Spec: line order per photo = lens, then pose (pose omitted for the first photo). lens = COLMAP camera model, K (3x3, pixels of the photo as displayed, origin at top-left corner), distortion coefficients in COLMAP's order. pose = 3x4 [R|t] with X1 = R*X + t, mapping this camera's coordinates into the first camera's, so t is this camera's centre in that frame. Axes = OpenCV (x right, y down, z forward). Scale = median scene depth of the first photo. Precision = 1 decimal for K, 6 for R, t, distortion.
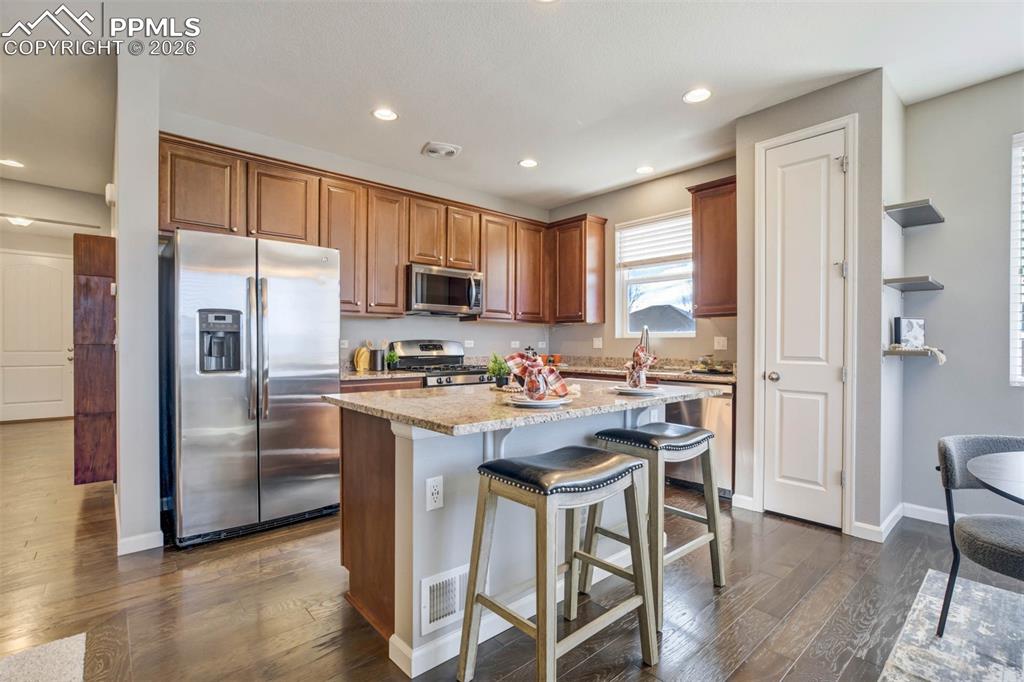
lens RADIAL K [[472.9, 0, 509.6], [0, 472.9, 343.6], [0, 0, 1]] dist [-0.025116, 0.010481]
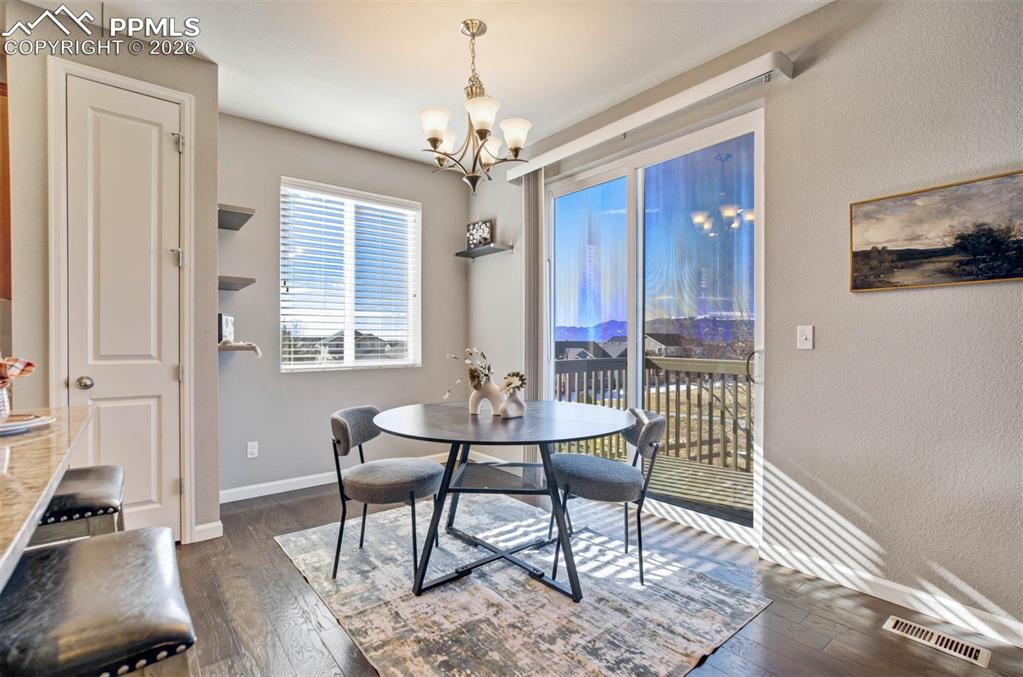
lens RADIAL K [[472.4, 0, 514.1], [0, 472.4, 344.8], [0, 0, 1]] dist [-0.025116, 0.010481]
pose [[0.032963, -0.008949, 0.999417, -0.127721], [0.004421, 0.999951, 0.008808, 0.004476], [-0.999447, 0.004128, 0.033001, 0.222364]]
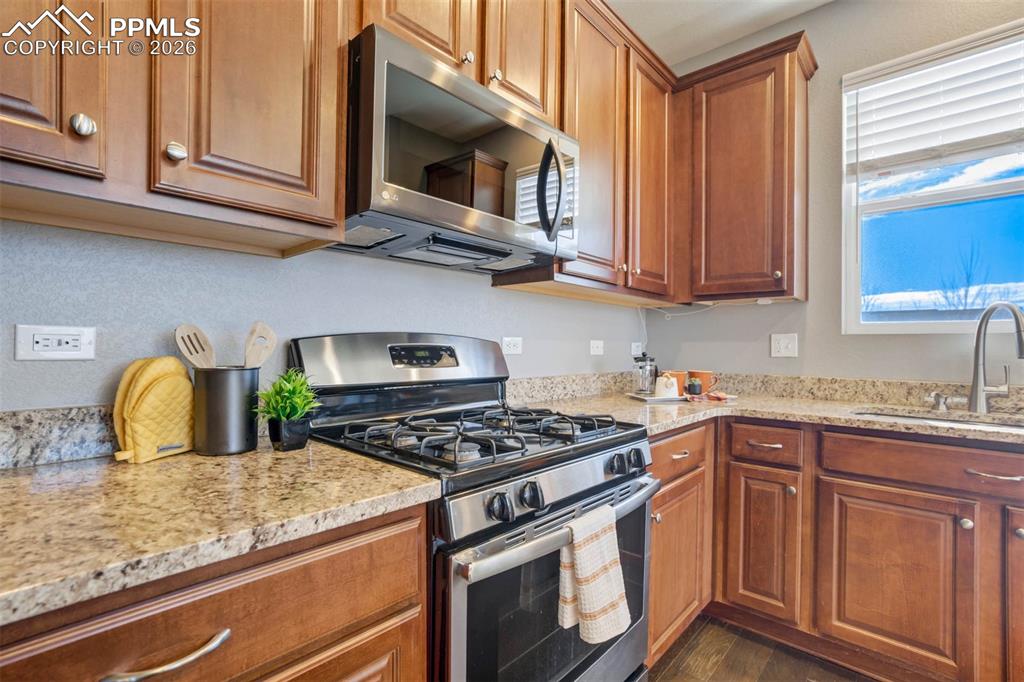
lens RADIAL K [[472.9, 0, 511.0], [0, 472.9, 349.5], [0, 0, 1]] dist [-0.025116, 0.010481]
pose [[0.992036, 0.004706, 0.125864, -0.165758], [-0.005320, 0.999976, 0.004548, 0.002008], [-0.125839, -0.005181, 0.992037, 0.749100]]
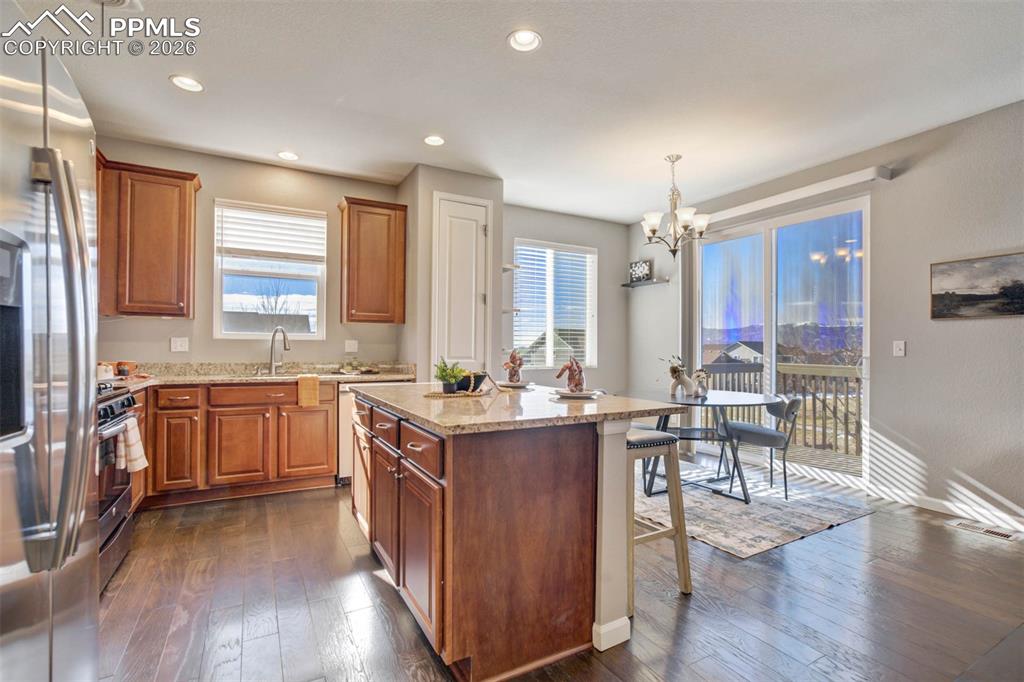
lens RADIAL K [[472.9, 0, 513.5], [0, 472.9, 343.8], [0, 0, 1]] dist [-0.025116, 0.010481]
pose [[0.203620, 0.008887, 0.979010, -0.554497], [-0.002951, 0.999960, -0.008464, 0.002242], [-0.979046, -0.001165, 0.203638, 0.418625]]
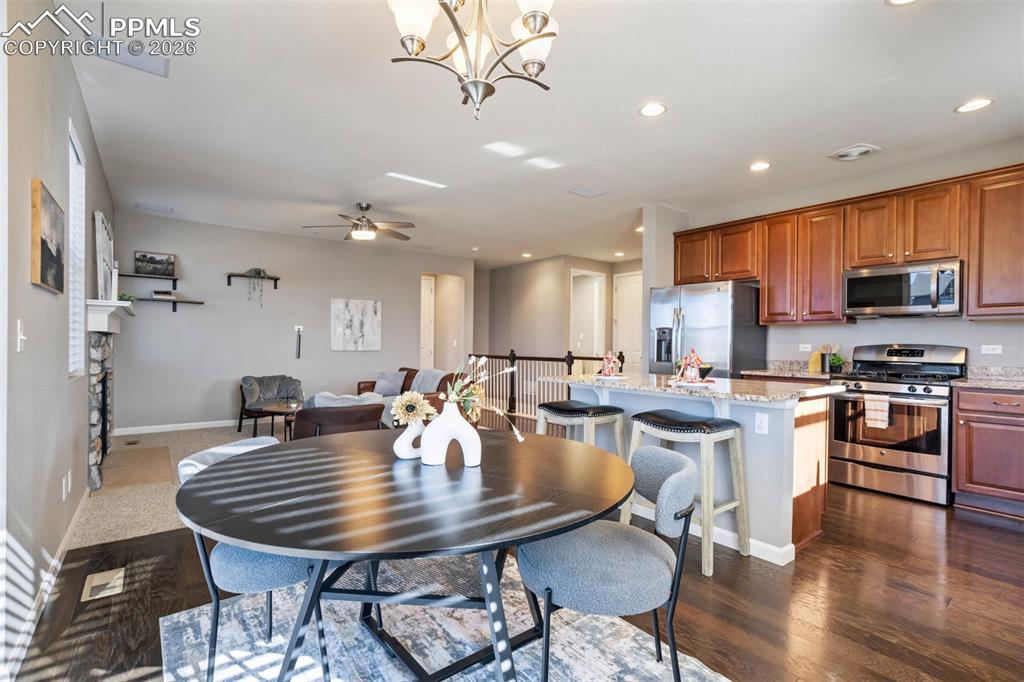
lens RADIAL K [[472.9, 0, 507.6], [0, 472.9, 348.5], [0, 0, 1]] dist [-0.025116, 0.010481]
pose [[-0.068221, 0.000810, -0.997670, 0.848491], [-0.011424, 0.999933, 0.001593, 0.007222], [0.997605, 0.011506, -0.068207, 0.345246]]
